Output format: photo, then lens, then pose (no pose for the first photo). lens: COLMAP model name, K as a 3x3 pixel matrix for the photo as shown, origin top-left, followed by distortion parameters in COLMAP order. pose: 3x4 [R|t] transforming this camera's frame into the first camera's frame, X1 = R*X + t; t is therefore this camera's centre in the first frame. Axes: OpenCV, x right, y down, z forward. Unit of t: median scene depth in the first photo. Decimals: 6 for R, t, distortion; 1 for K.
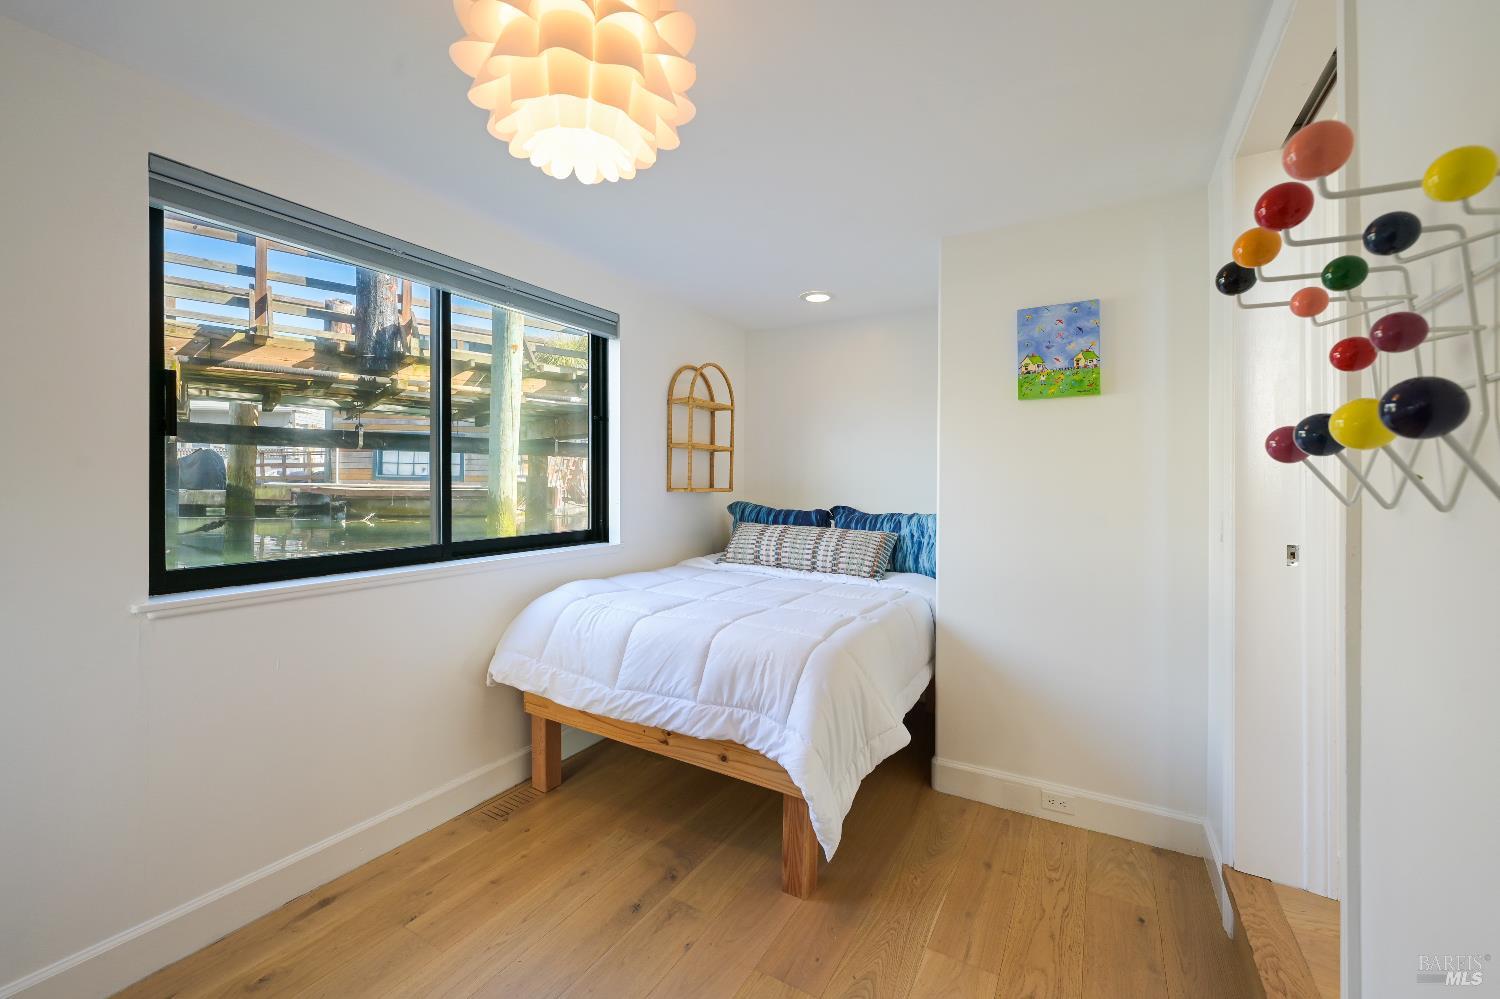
lens RADIAL K [[602.7, 0, 746.8], [0, 602.7, 489.4], [0, 0, 1]] dist [0.000041, 0.001364]
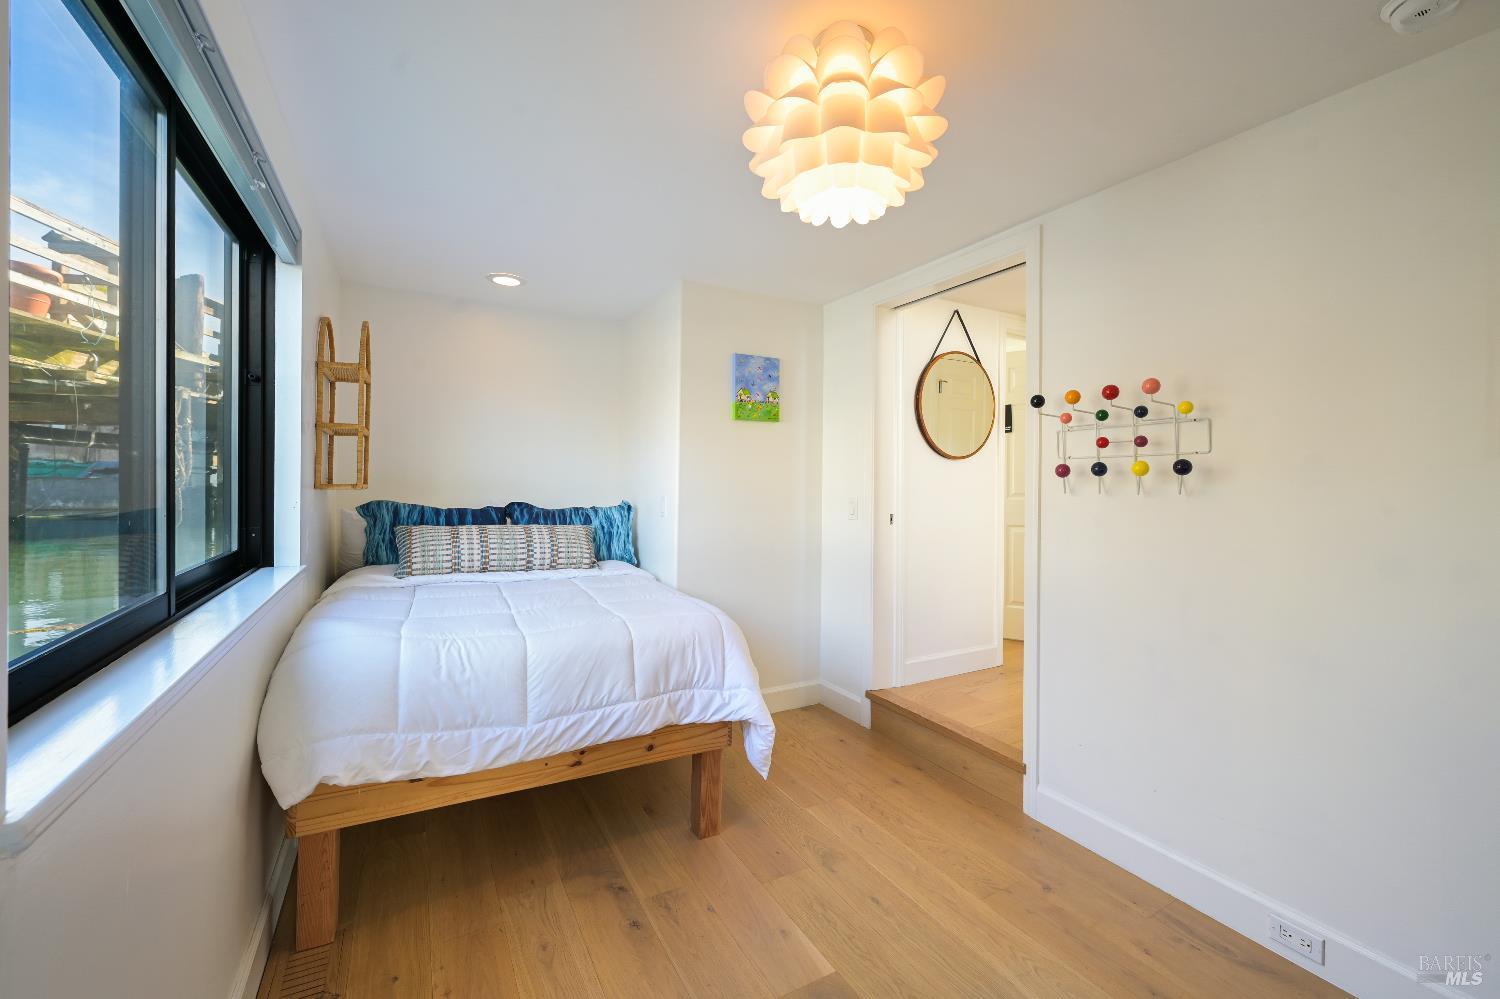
lens RADIAL K [[602.7, 0, 741.9], [0, 602.7, 488.1], [0, 0, 1]] dist [0.000041, 0.001364]
pose [[0.514658, -0.008580, 0.857353, -0.742147], [-0.001242, 0.999941, 0.010753, -0.008986], [-0.857395, -0.006599, 0.514617, 0.298186]]
